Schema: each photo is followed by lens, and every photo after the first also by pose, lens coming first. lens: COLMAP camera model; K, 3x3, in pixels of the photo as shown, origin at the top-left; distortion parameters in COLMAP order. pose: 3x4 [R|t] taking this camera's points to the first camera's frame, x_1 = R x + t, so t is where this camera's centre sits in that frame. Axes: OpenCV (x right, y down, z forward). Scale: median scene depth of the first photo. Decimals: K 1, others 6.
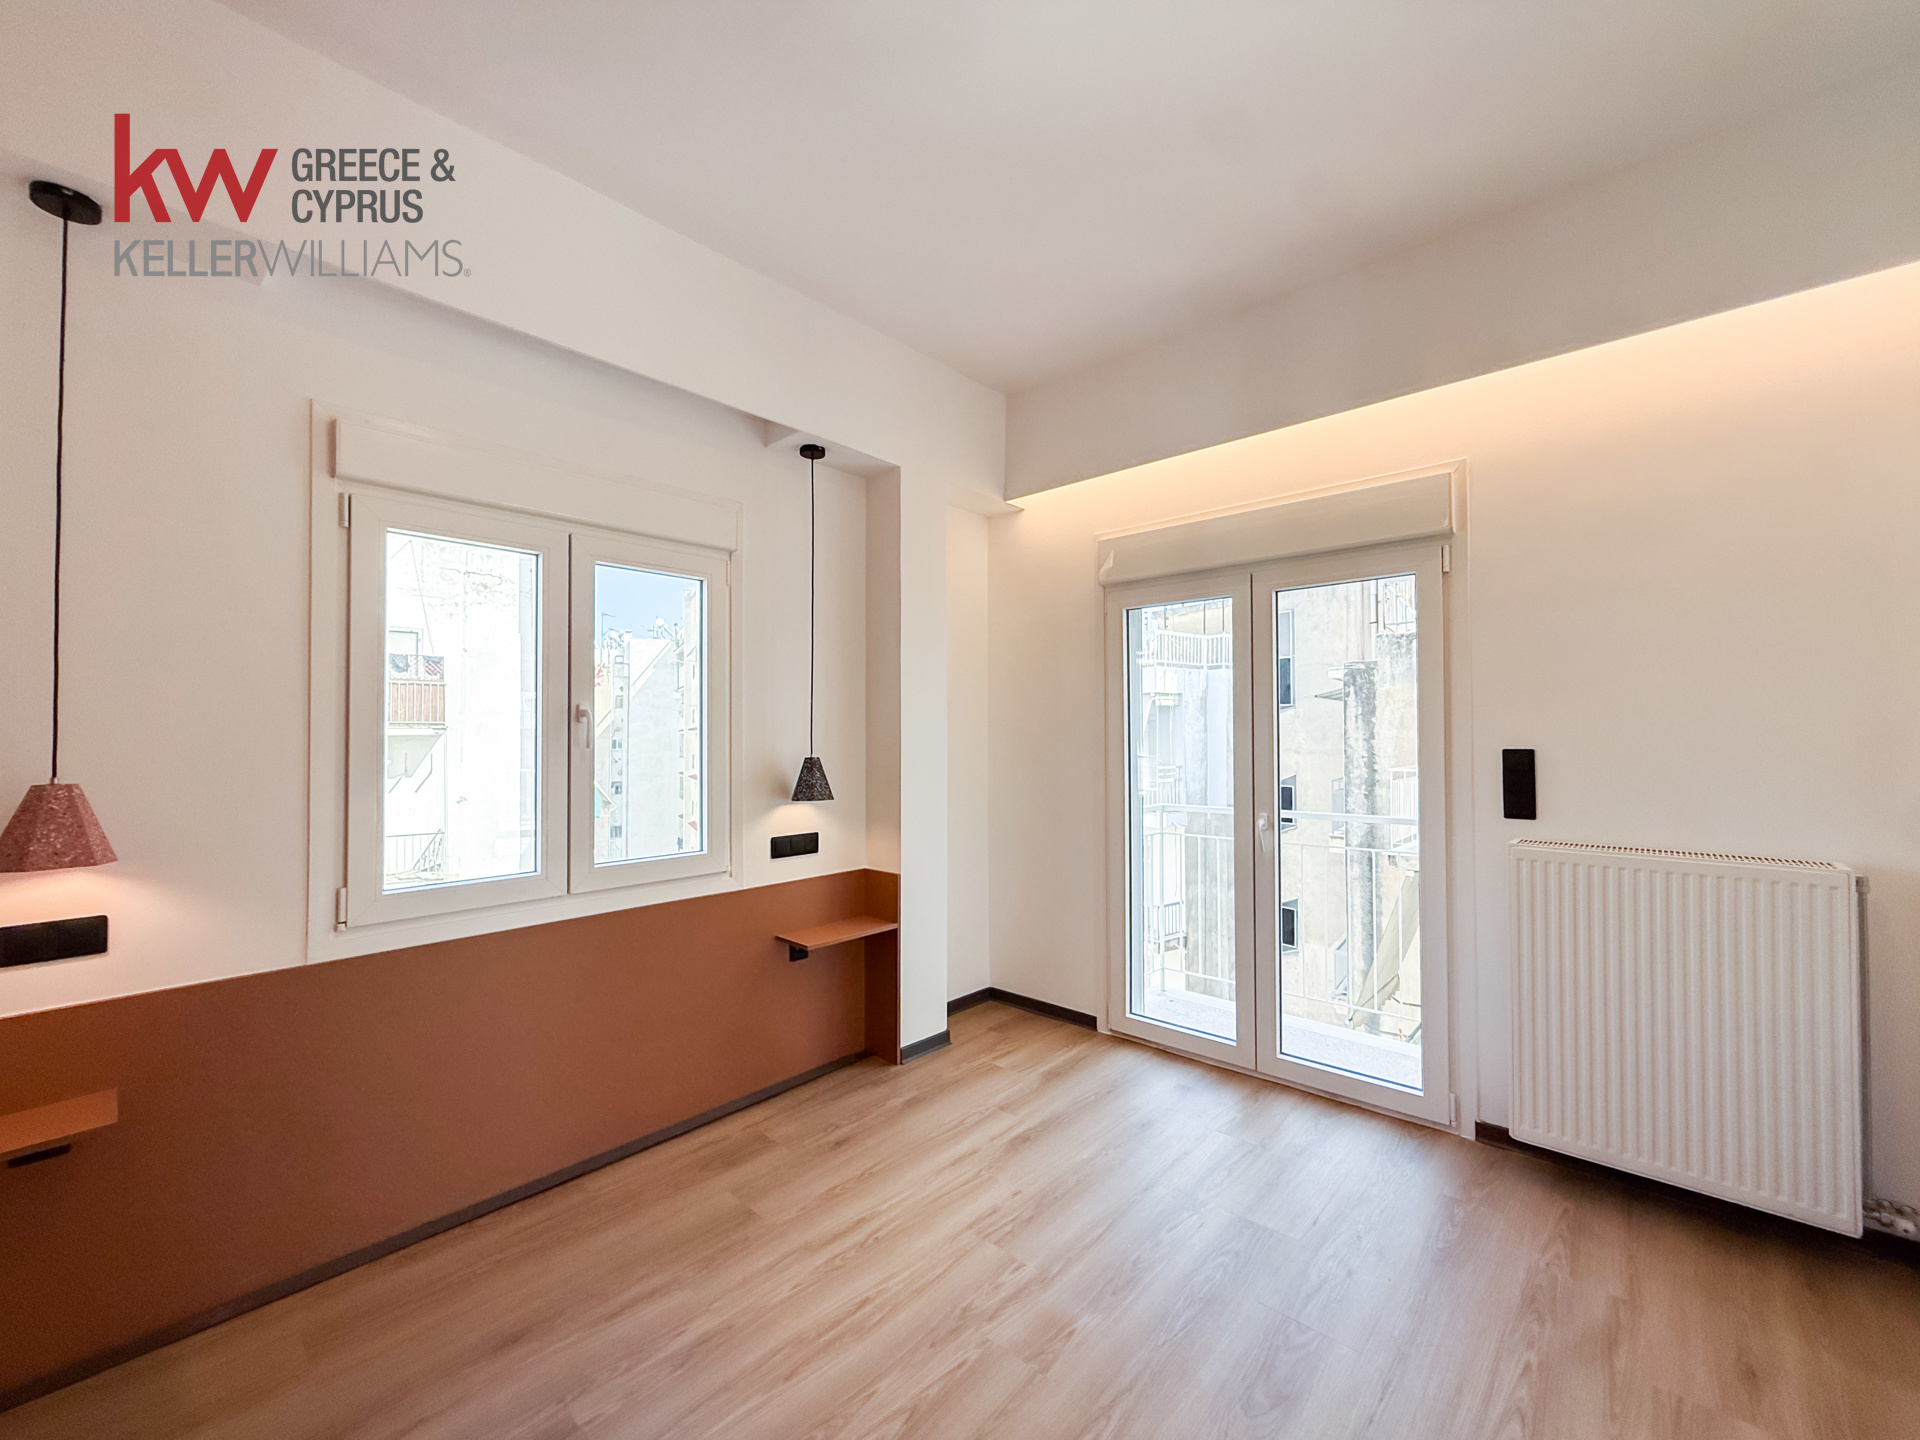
lens RADIAL K [[767.9, 0, 960.0], [0, 767.9, 726.2], [0, 0, 1]] dist [-0.001389, 0.000319]
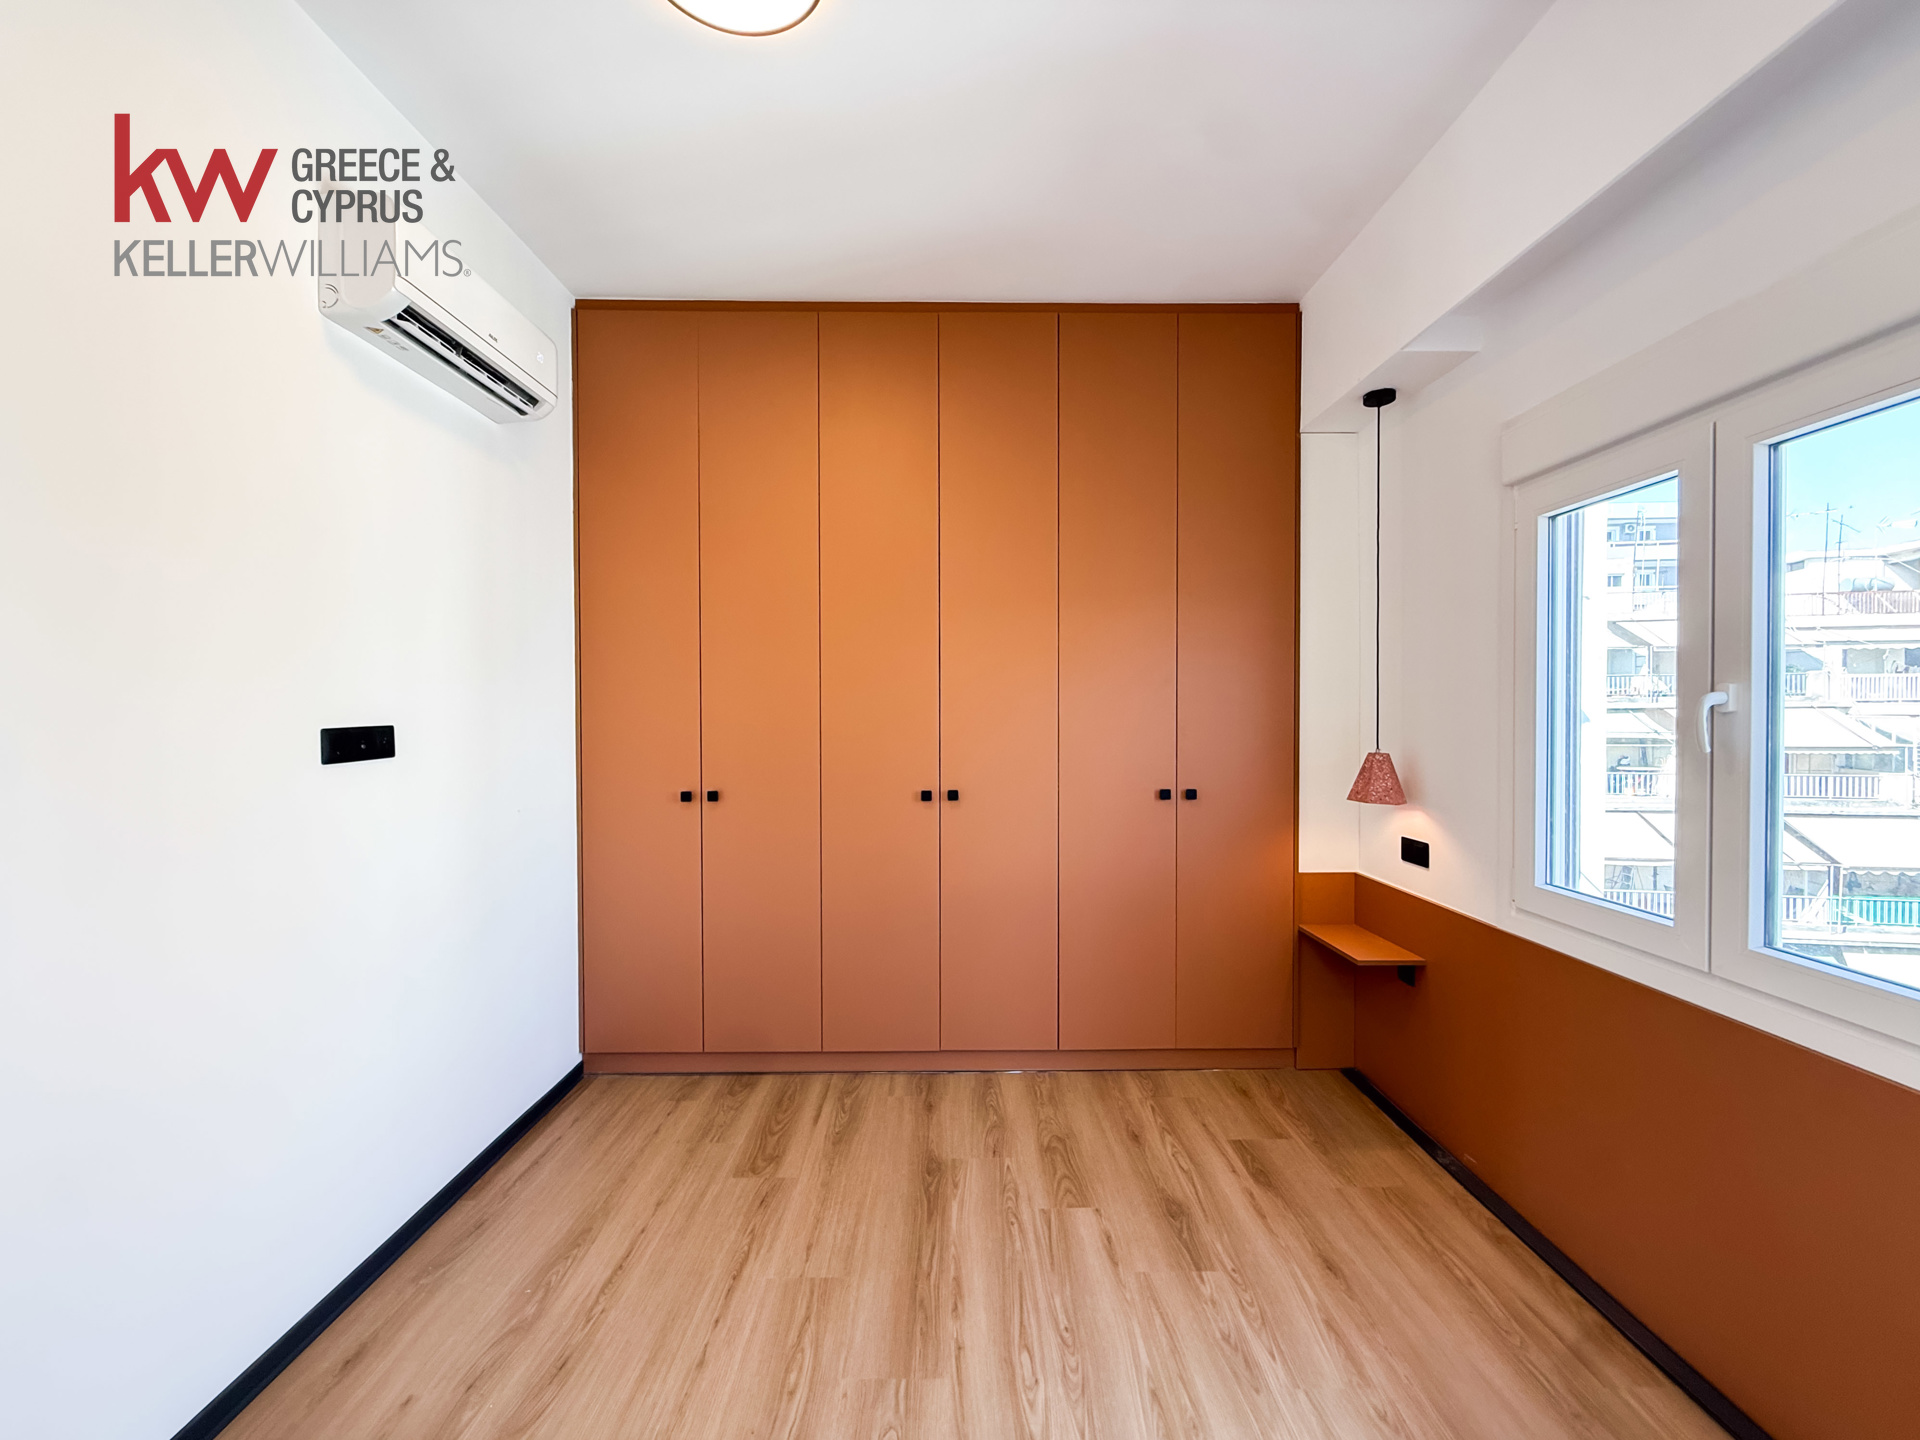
lens RADIAL K [[767.9, 0, 952.6], [0, 767.9, 714.5], [0, 0, 1]] dist [-0.001389, 0.000319]
pose [[-0.734051, 0.006454, -0.679064, 0.503326], [0.012807, 0.999909, -0.004341, -0.010134], [0.678974, -0.011883, -0.734067, 1.260572]]
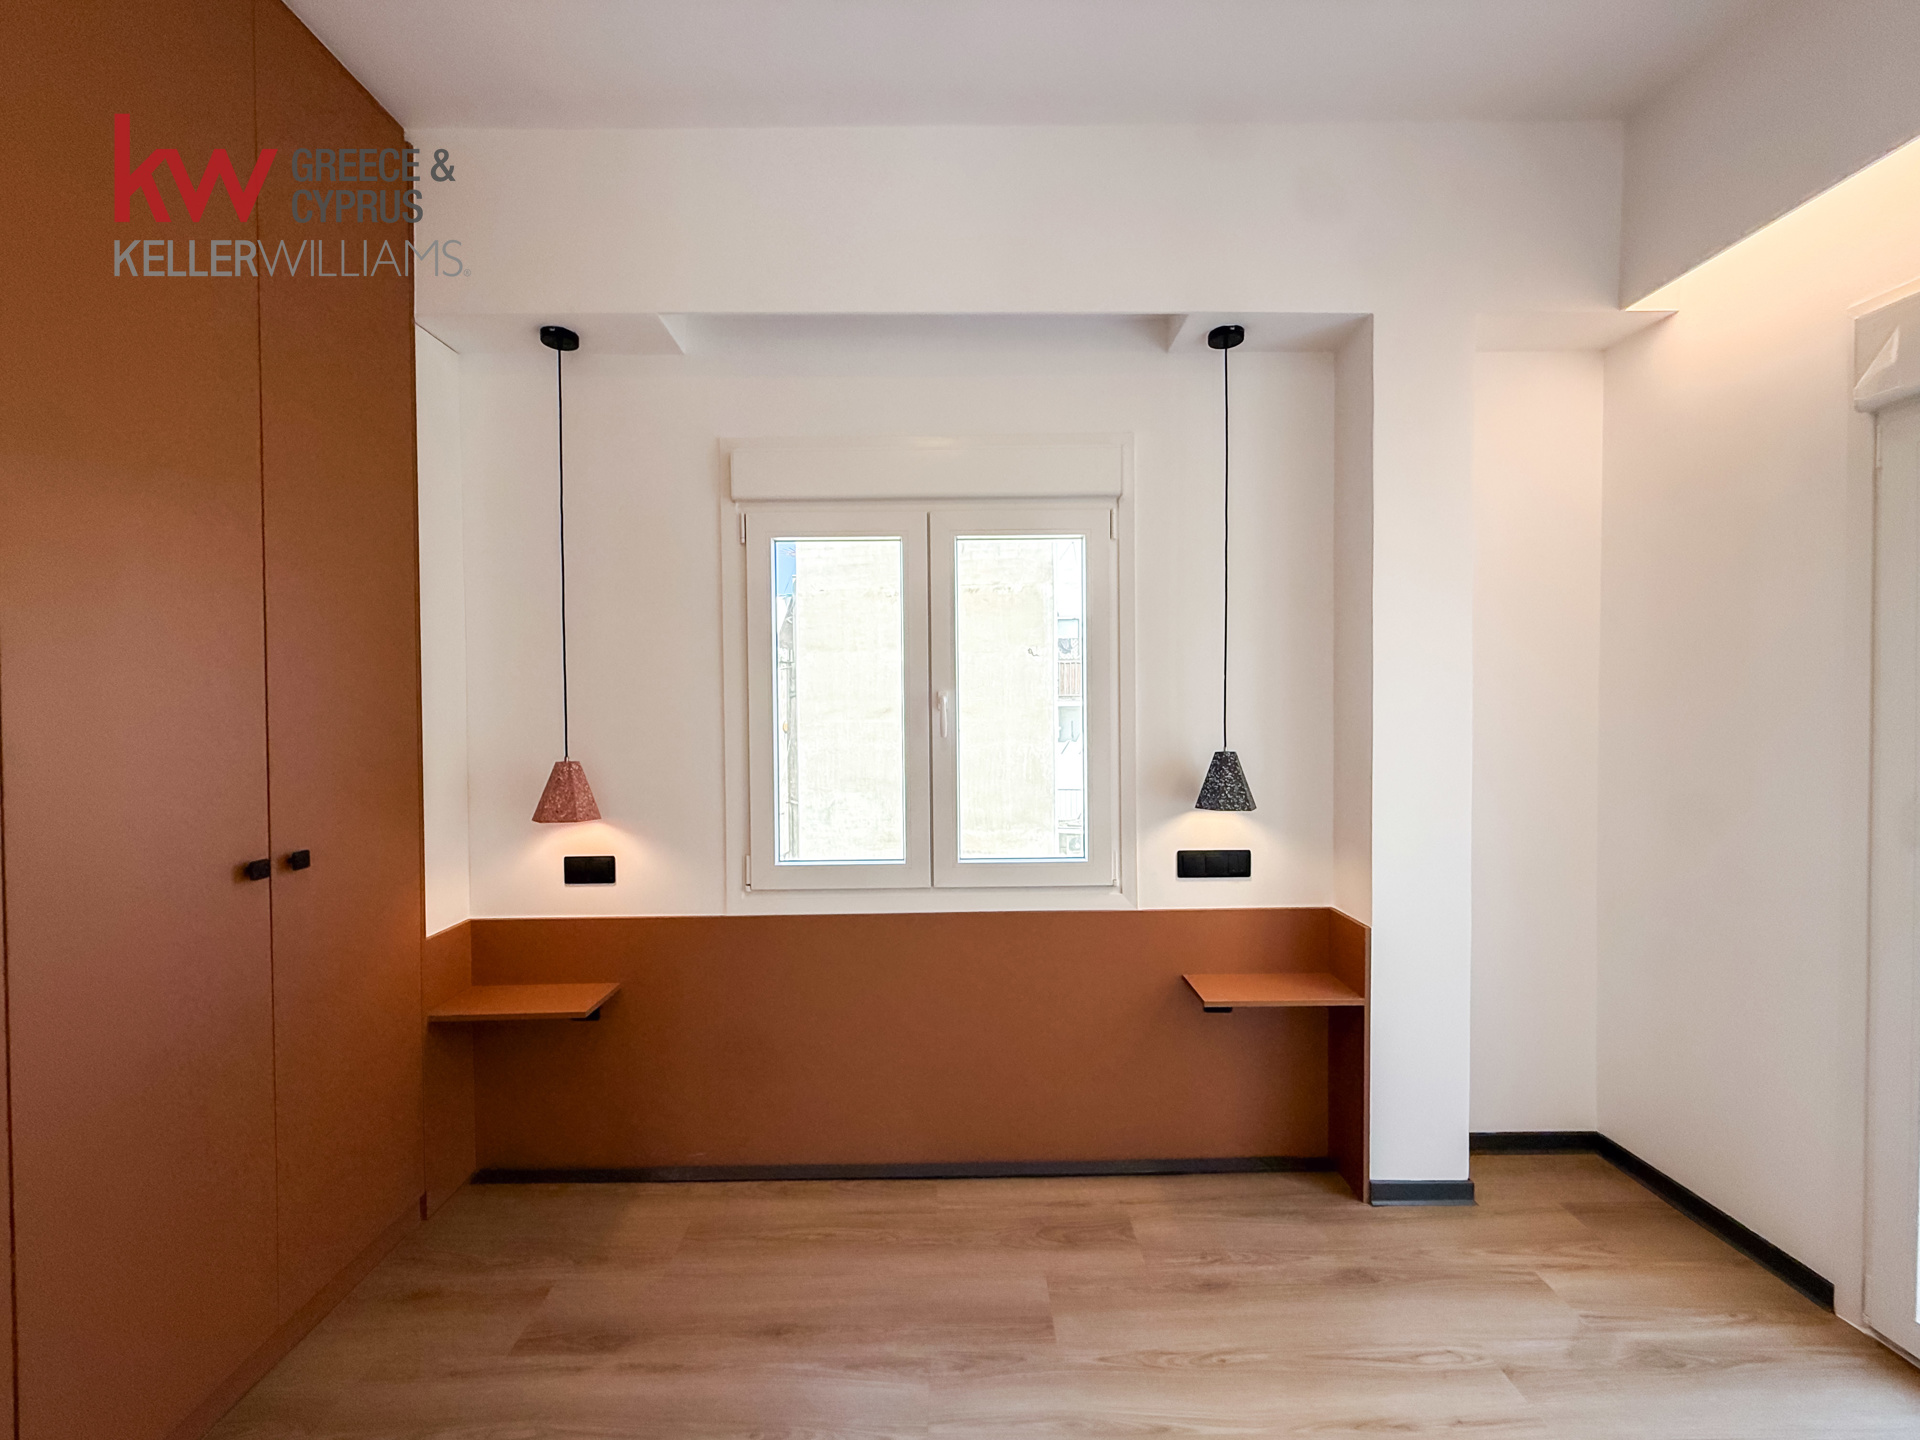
lens RADIAL K [[767.9, 0, 958.7], [0, 767.9, 722.0], [0, 0, 1]] dist [-0.001389, 0.000319]
pose [[0.681735, 0.012118, -0.731499, 0.264417], [0.015691, 0.999391, 0.031180, -0.022671], [0.731431, -0.032735, 0.681130, 0.445648]]
